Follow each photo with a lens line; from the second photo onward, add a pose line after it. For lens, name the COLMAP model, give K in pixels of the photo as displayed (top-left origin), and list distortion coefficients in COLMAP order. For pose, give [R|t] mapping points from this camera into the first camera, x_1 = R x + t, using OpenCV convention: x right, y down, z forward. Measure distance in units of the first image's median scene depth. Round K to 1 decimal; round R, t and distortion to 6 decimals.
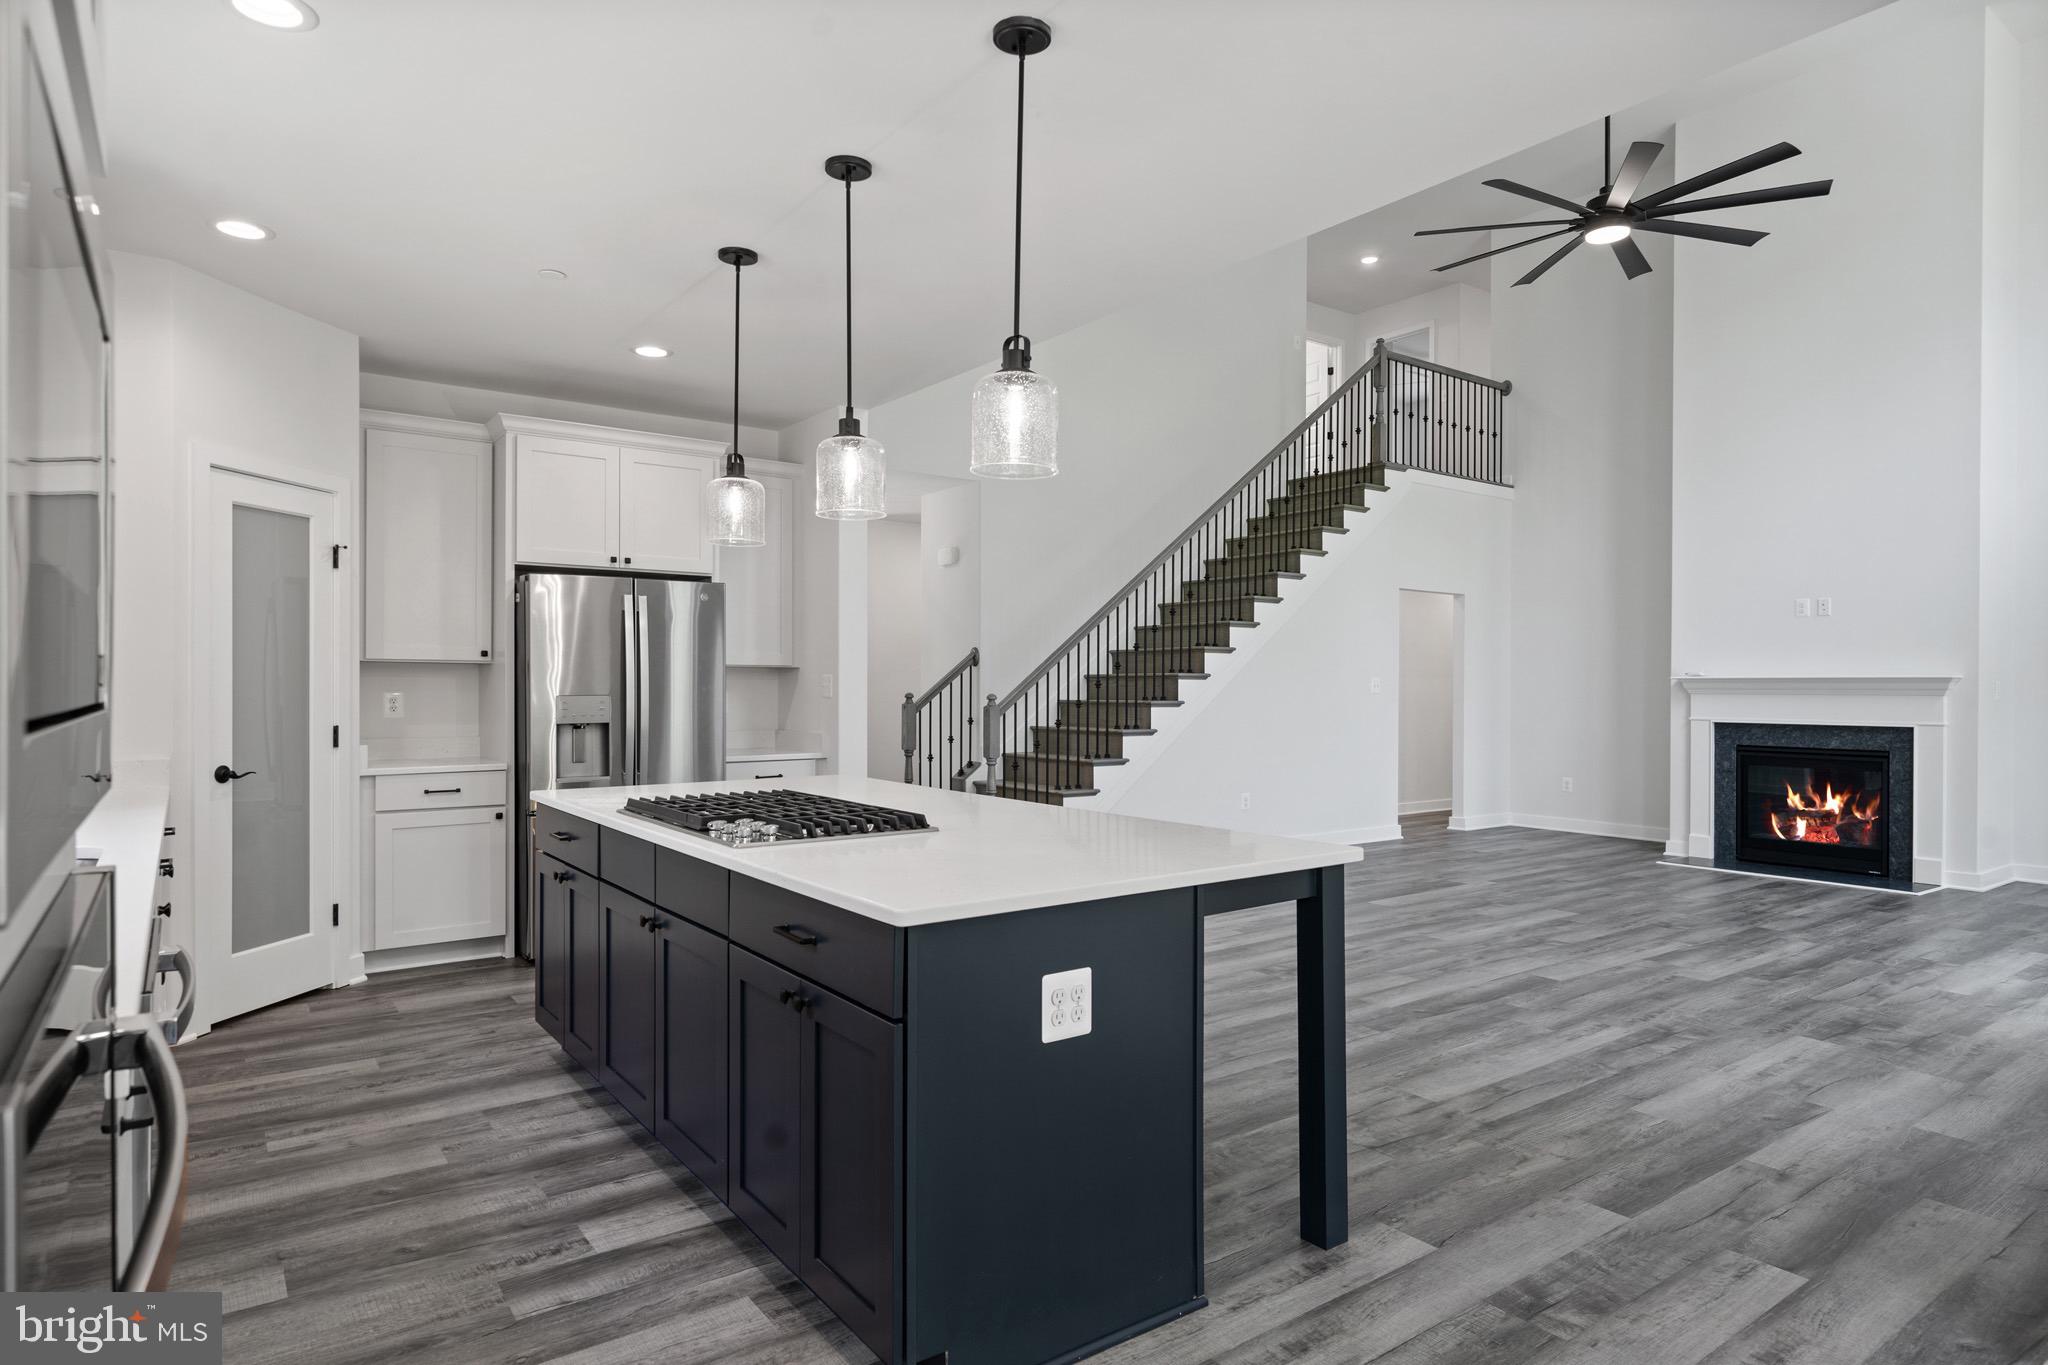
lens RADIAL K [[1127.3, 0, 1024.0], [0, 1127.3, 682.5], [0, 0, 1]] dist [0.001079, 0.000553]
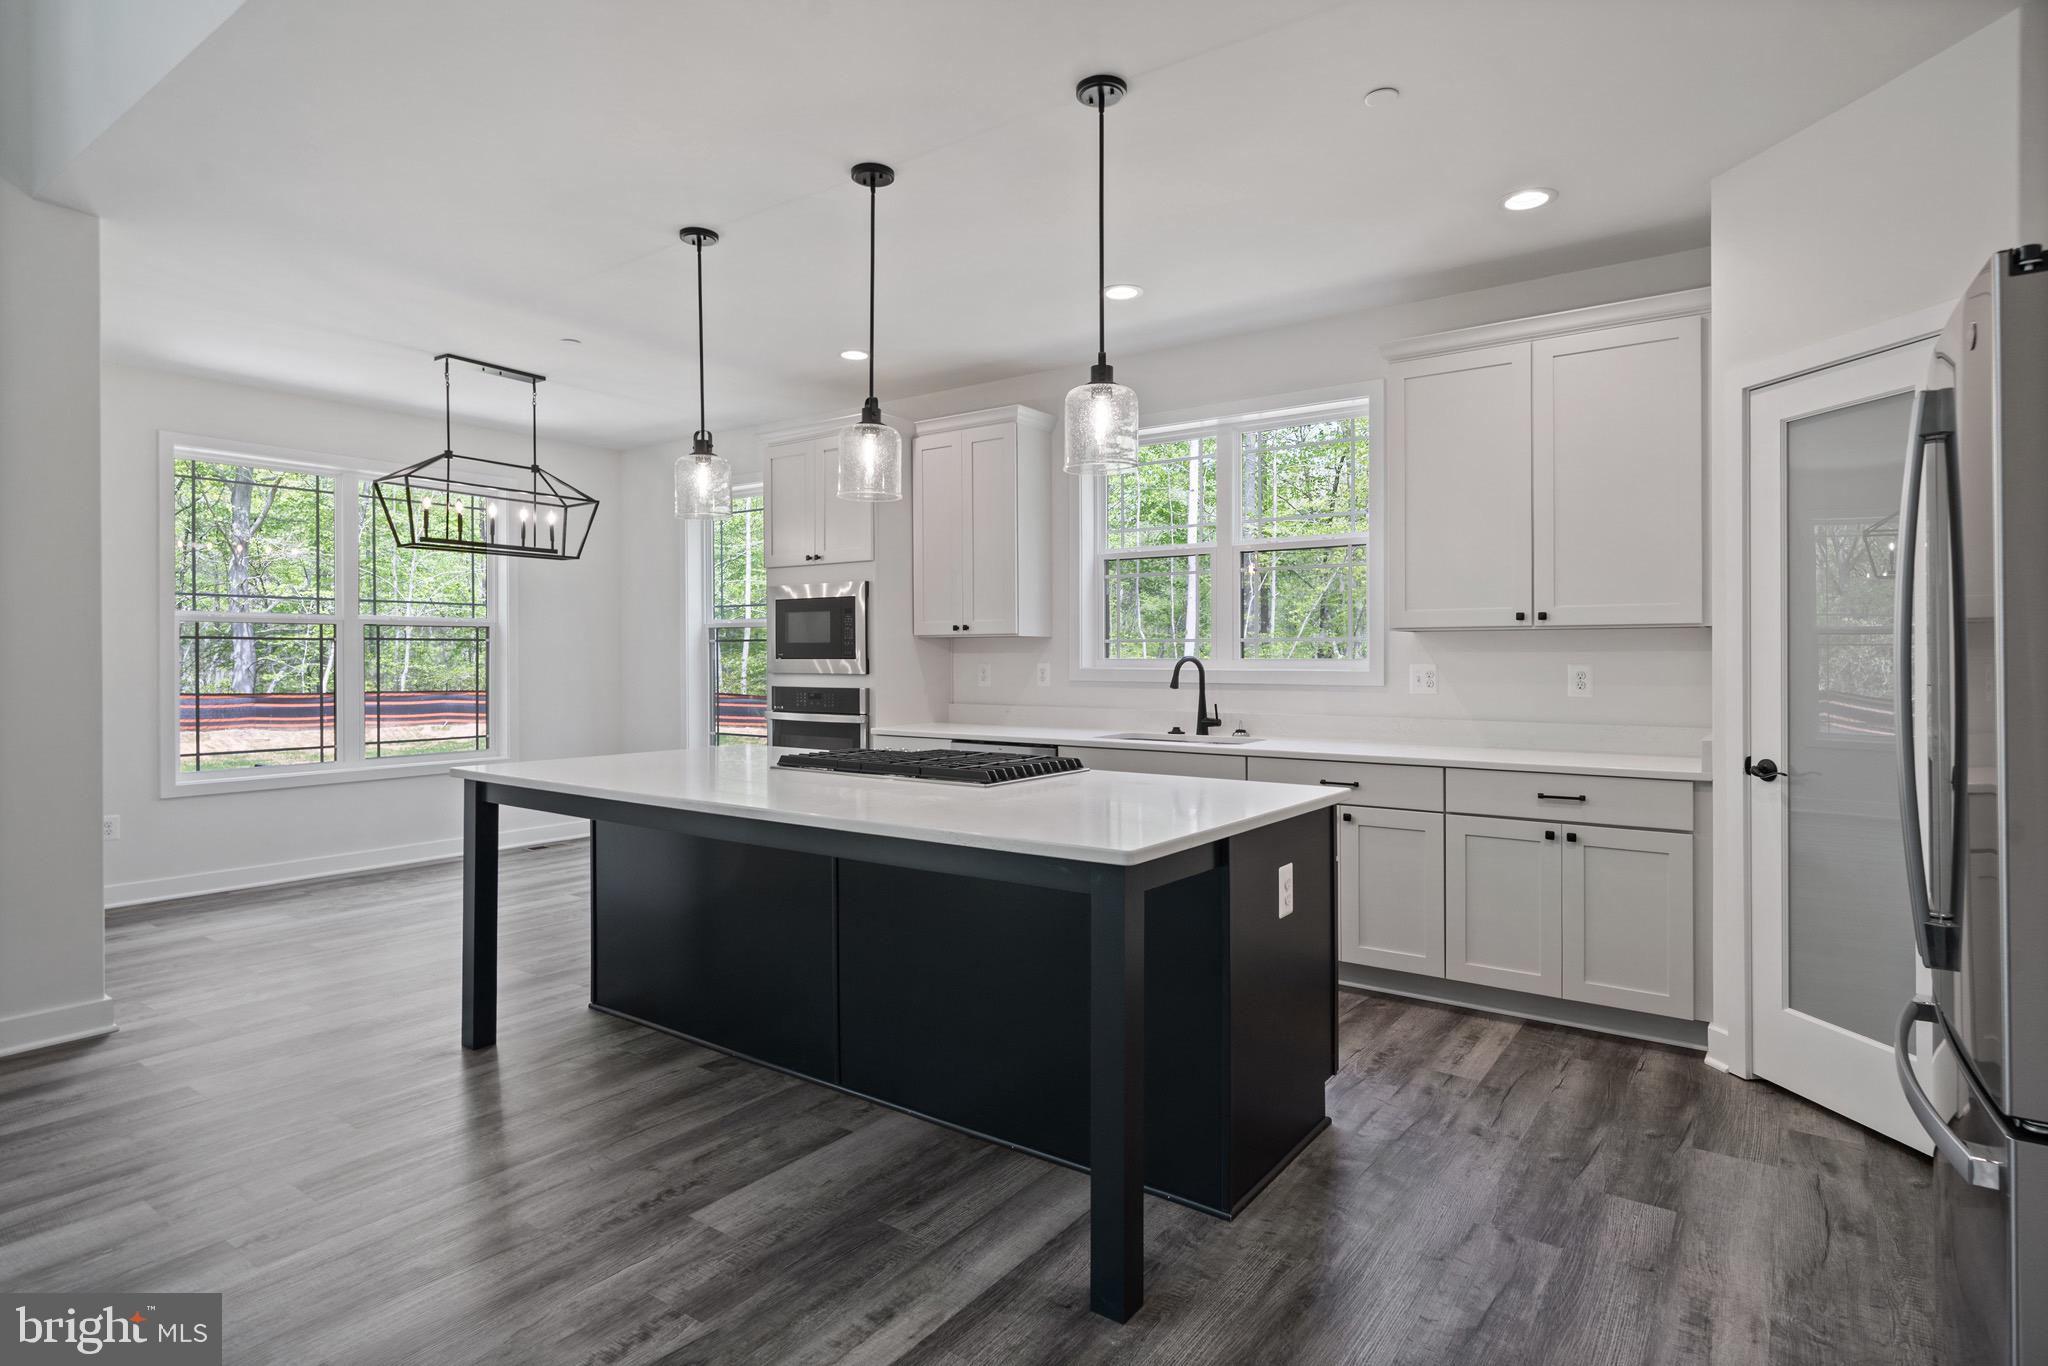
lens RADIAL K [[1094.9, 0, 1011.6], [0, 1094.9, 664.8], [0, 0, 1]] dist [0.000553, 0.000867]
pose [[-0.954912, 0.001696, -0.296883, 0.026950], [-0.001122, 0.999956, 0.009321, 0.001598], [0.296886, 0.009234, -0.954868, 1.796080]]
